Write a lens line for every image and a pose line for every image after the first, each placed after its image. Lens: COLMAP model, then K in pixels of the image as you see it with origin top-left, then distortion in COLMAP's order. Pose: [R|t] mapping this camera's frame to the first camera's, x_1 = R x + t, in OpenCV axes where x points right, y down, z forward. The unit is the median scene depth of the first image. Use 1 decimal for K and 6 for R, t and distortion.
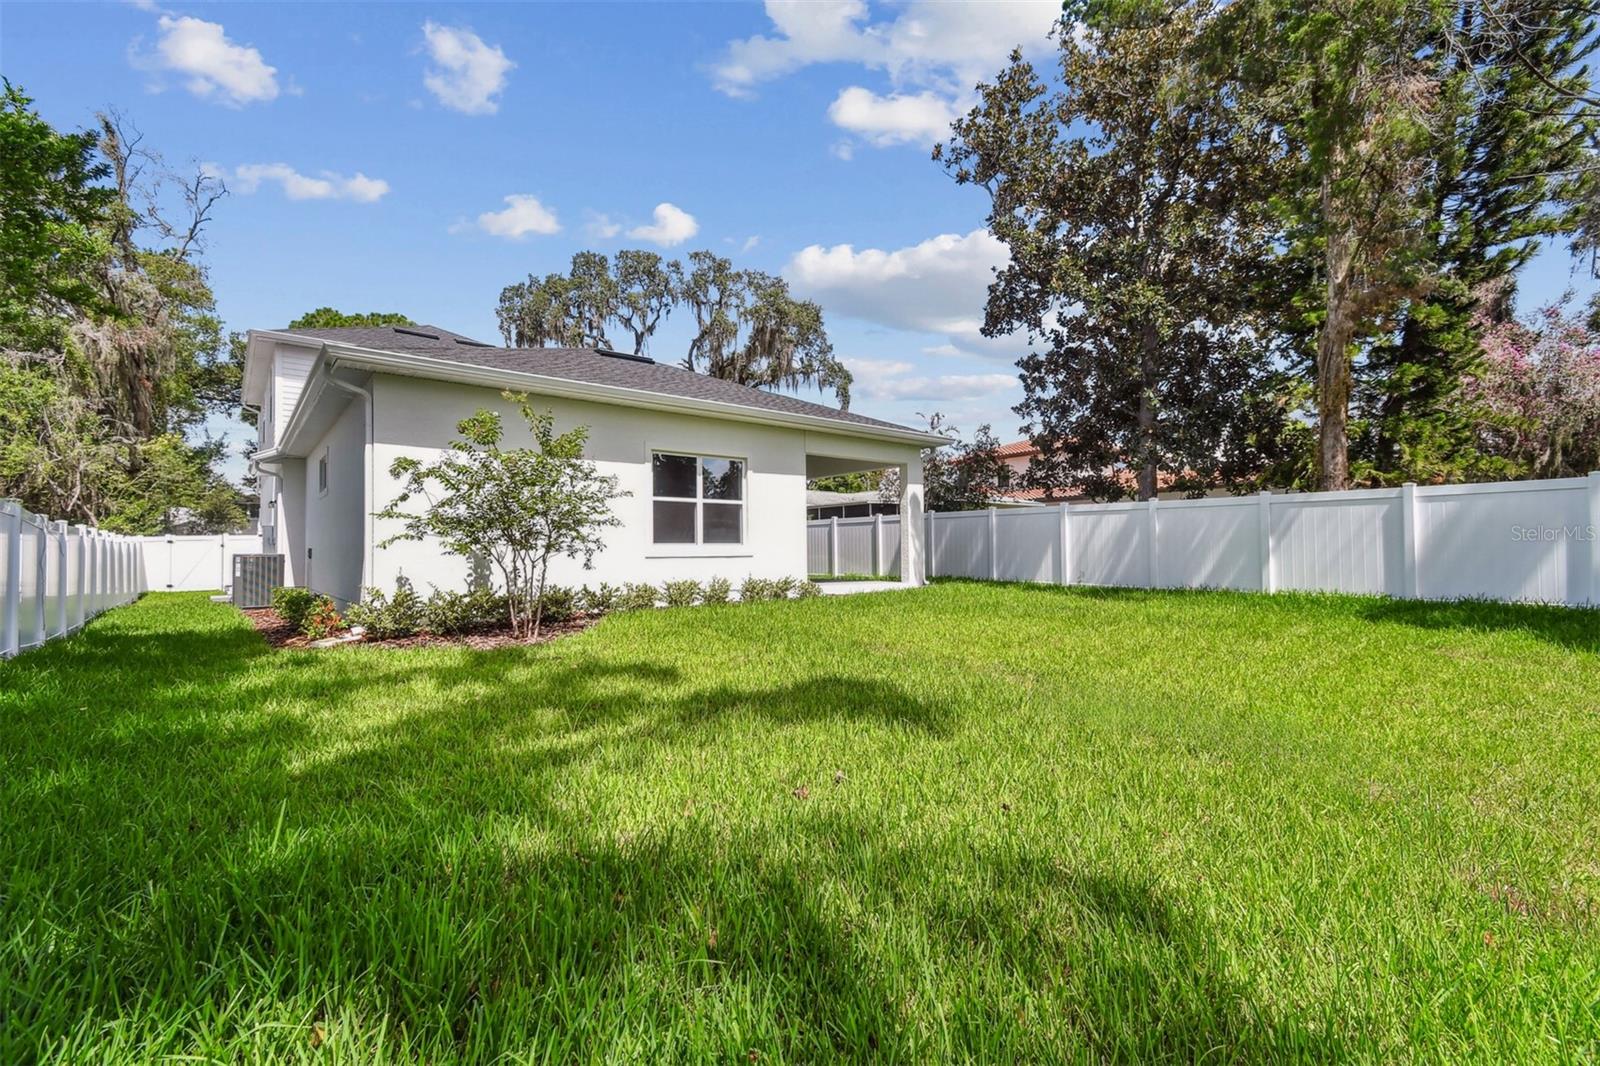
lens RADIAL K [[704.9, 0, 798.6], [0, 704.9, 541.5], [0, 0, 1]] dist [-0.002212, -0.008373]
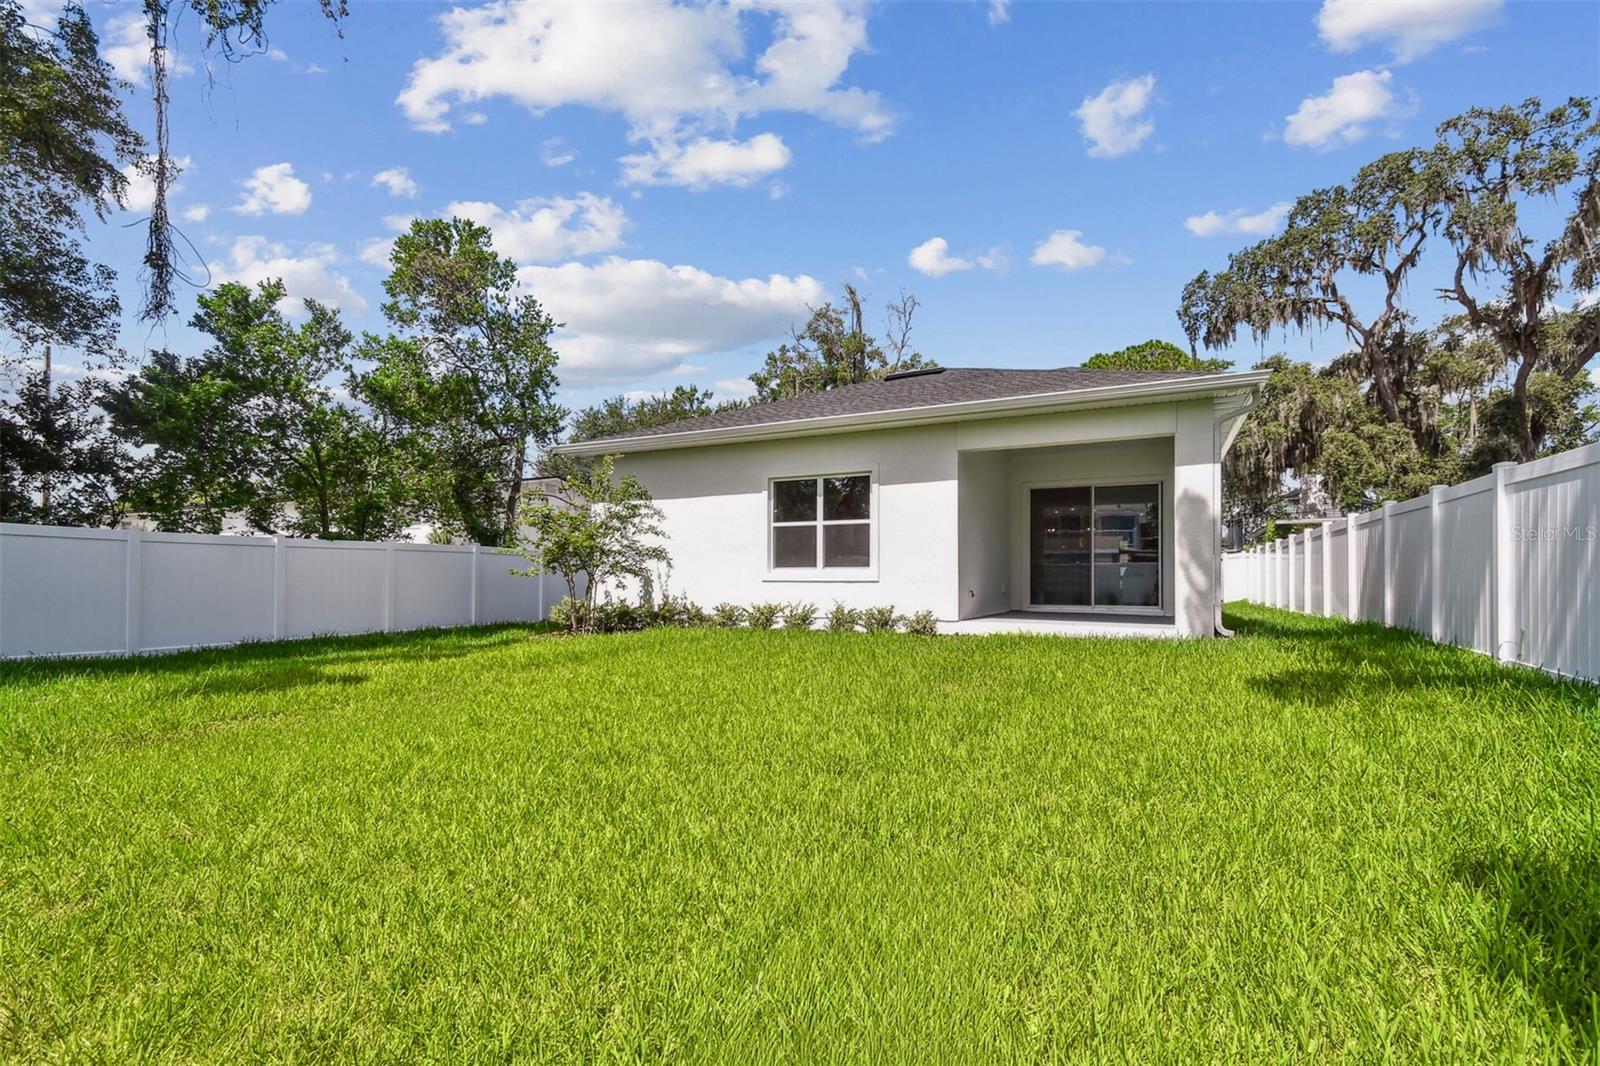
lens RADIAL K [[704.9, 0, 761.5], [0, 704.9, 575.6], [0, 0, 1]] dist [-0.002212, -0.008373]
pose [[0.369365, 0.000091, -0.929284, 0.369944], [0.009089, 0.999952, 0.003711, 0.004785], [0.929240, -0.009817, 0.369347, 0.288896]]
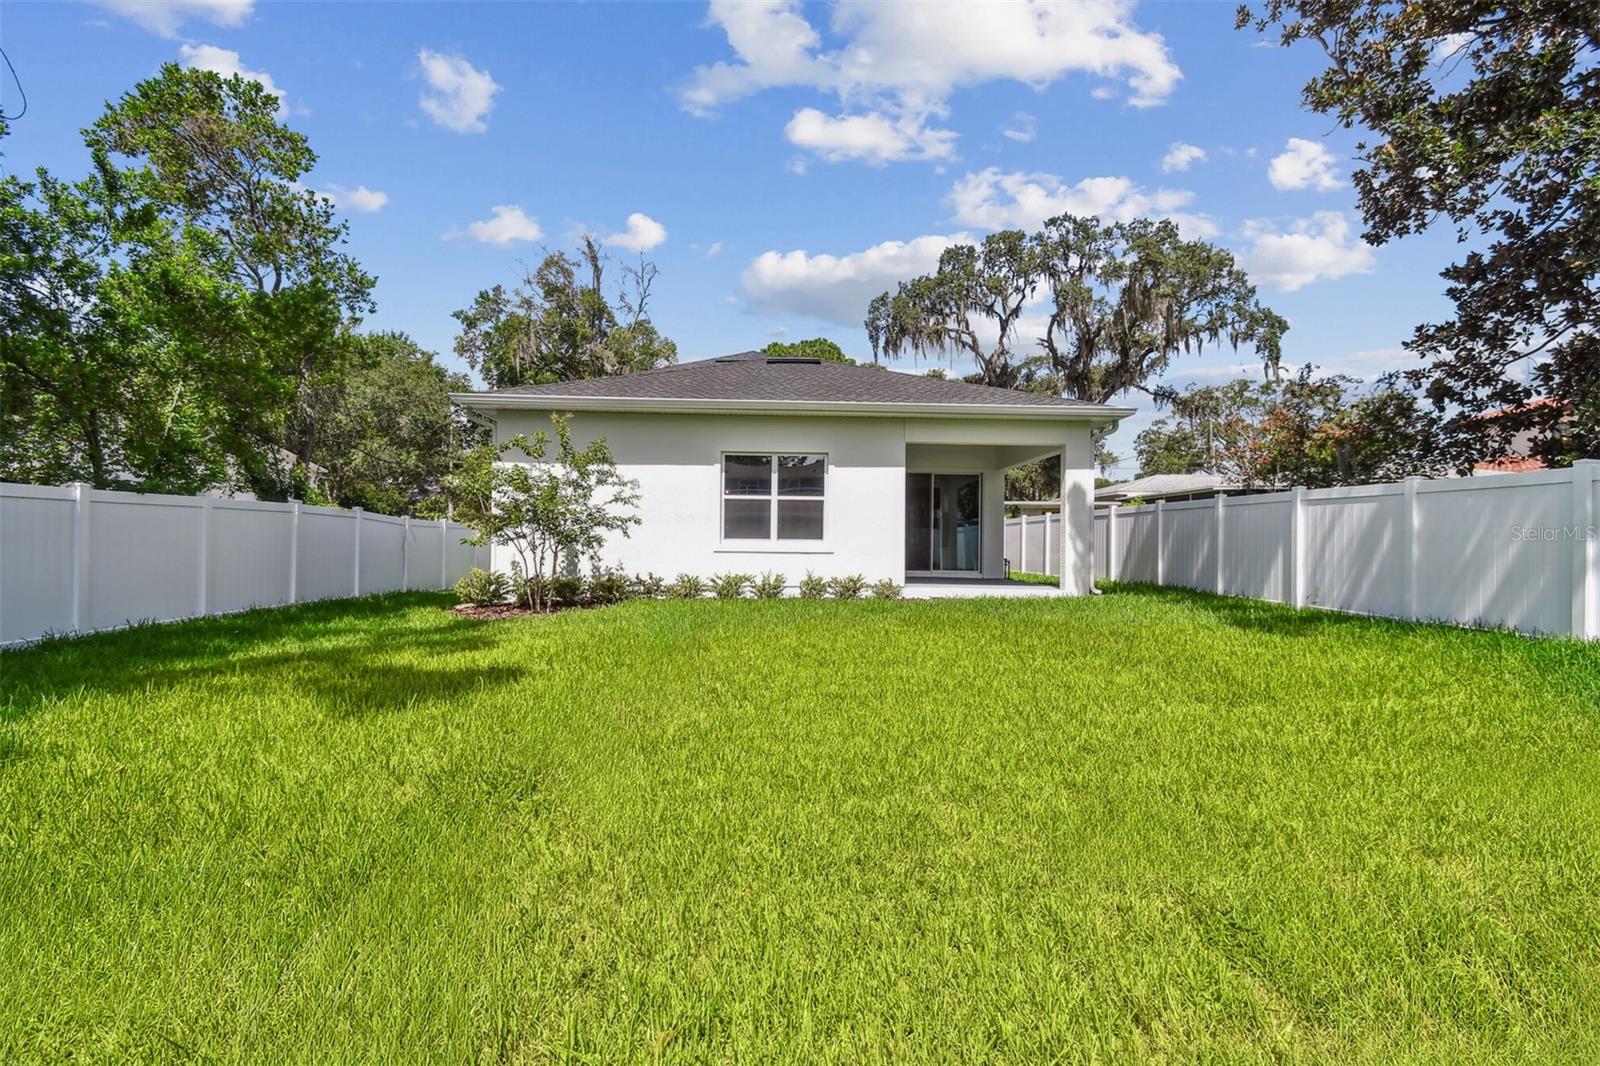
lens RADIAL K [[704.9, 0, 779.3], [0, 704.9, 545.6], [0, 0, 1]] dist [-0.002212, -0.008373]
pose [[0.785791, 0.016815, -0.618264, 0.255857], [-0.005562, 0.999782, 0.020123, -0.004505], [0.618467, -0.012374, 0.785713, 0.099110]]
